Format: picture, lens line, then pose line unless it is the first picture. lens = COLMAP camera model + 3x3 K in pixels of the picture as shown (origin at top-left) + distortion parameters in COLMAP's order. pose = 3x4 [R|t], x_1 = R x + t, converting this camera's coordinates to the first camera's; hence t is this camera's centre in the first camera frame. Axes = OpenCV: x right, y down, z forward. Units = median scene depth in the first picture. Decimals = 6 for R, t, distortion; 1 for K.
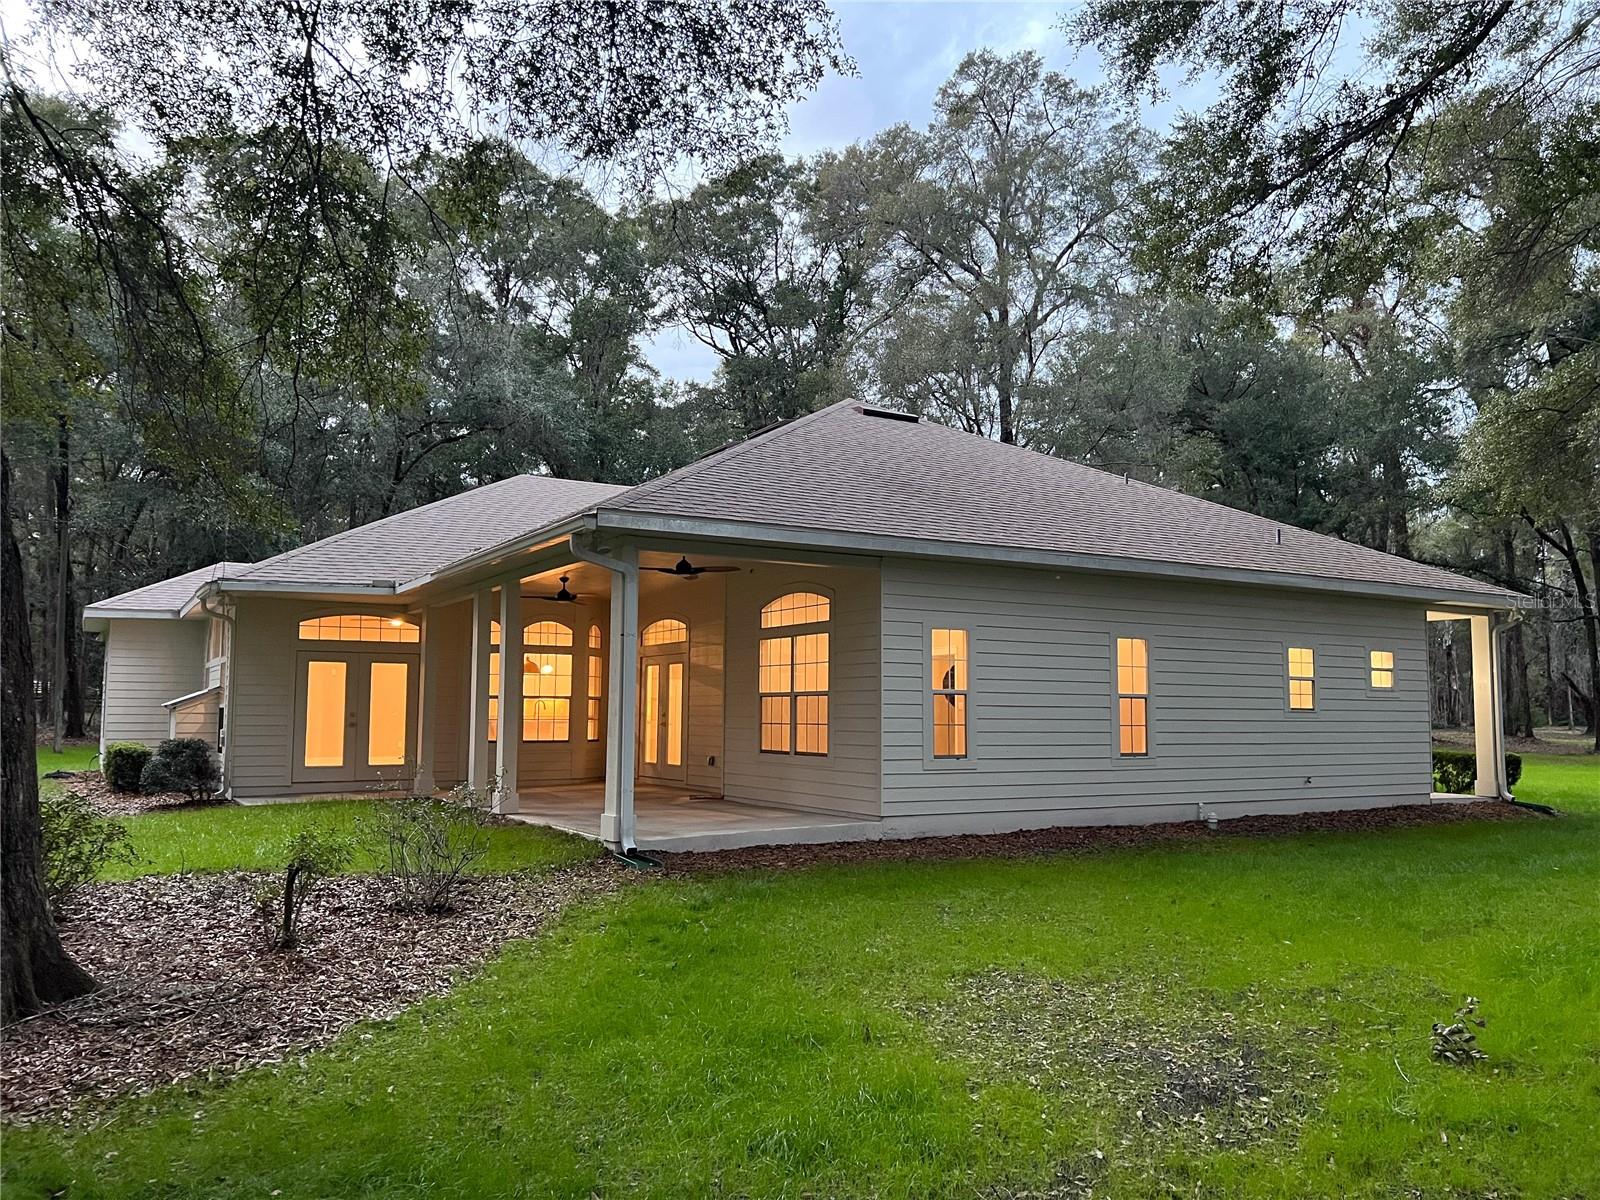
lens RADIAL K [[1225.4, 0, 800.0], [0, 1225.4, 600.0], [0, 0, 1]] dist [0.008730, 0.003266]
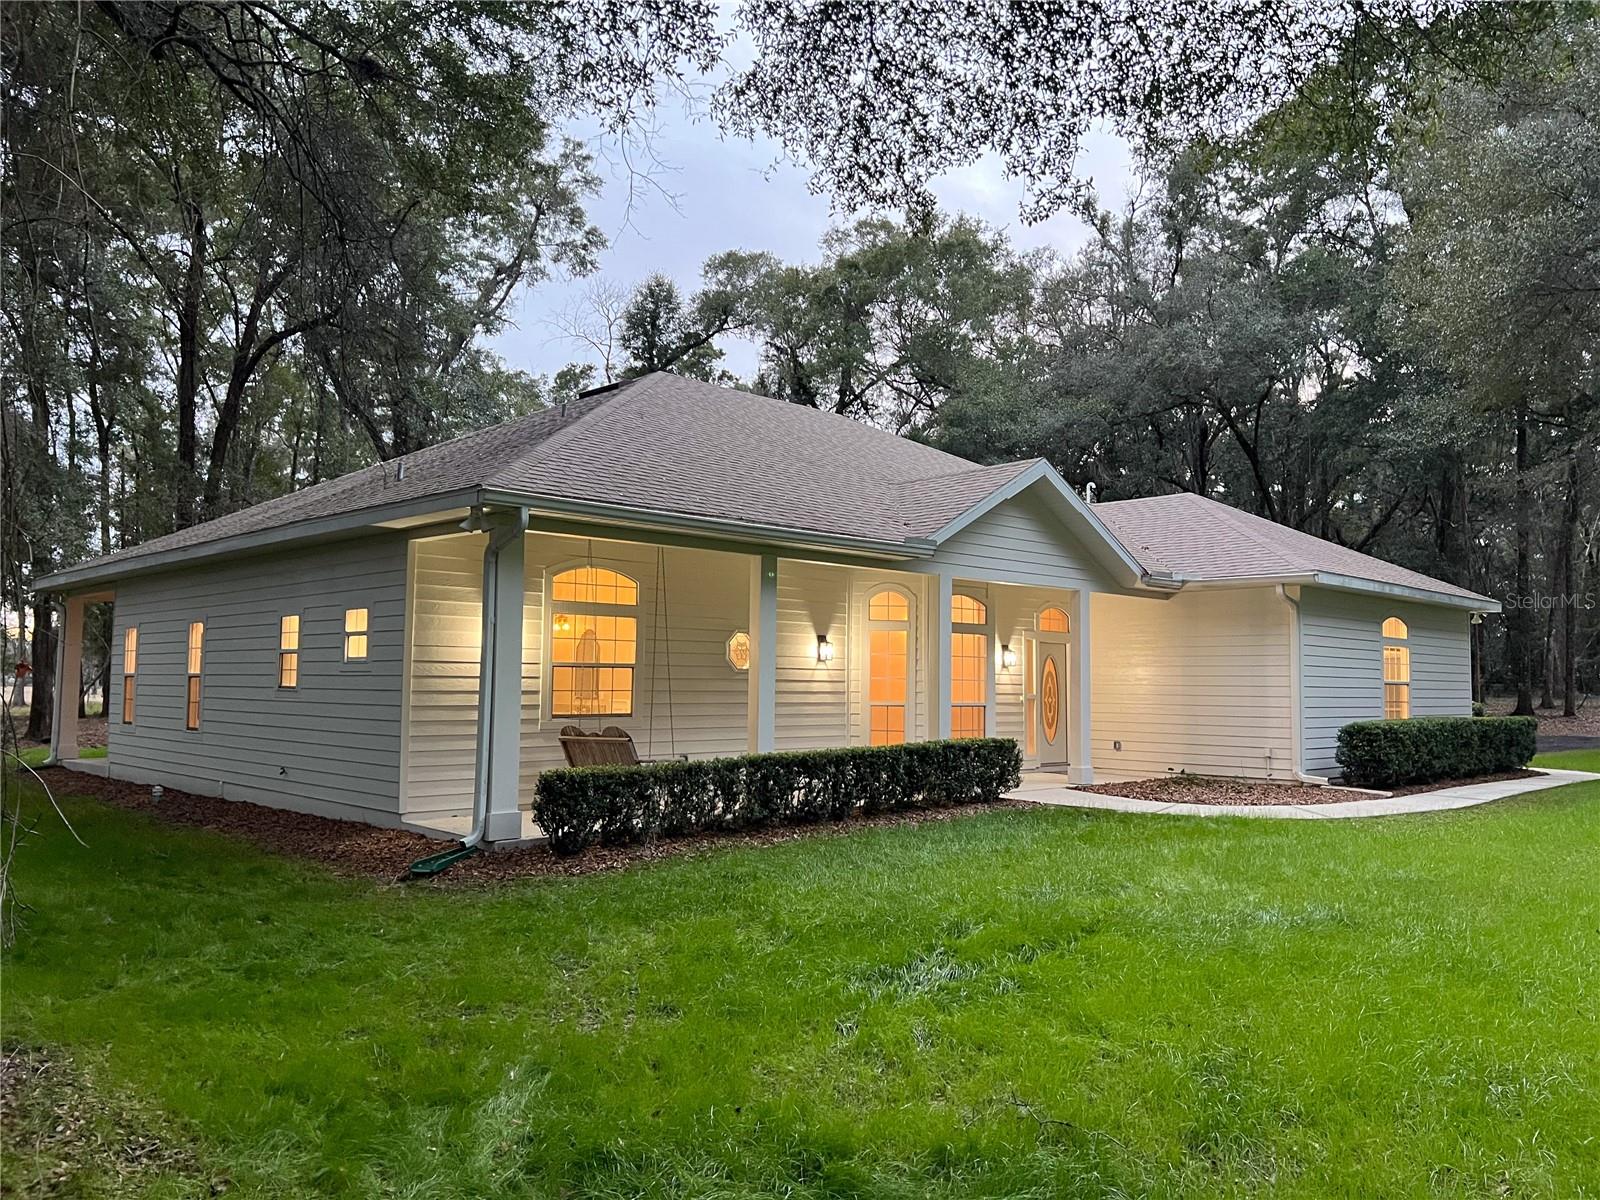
lens RADIAL K [[1225.4, 0, 800.0], [0, 1225.4, 600.0], [0, 0, 1]] dist [0.008730, 0.003266]
pose [[0.225267, -0.071923, -0.971639, 0.869781], [0.079740, 0.995287, -0.055187, 0.068565], [0.971028, -0.065047, 0.229941, 0.760866]]
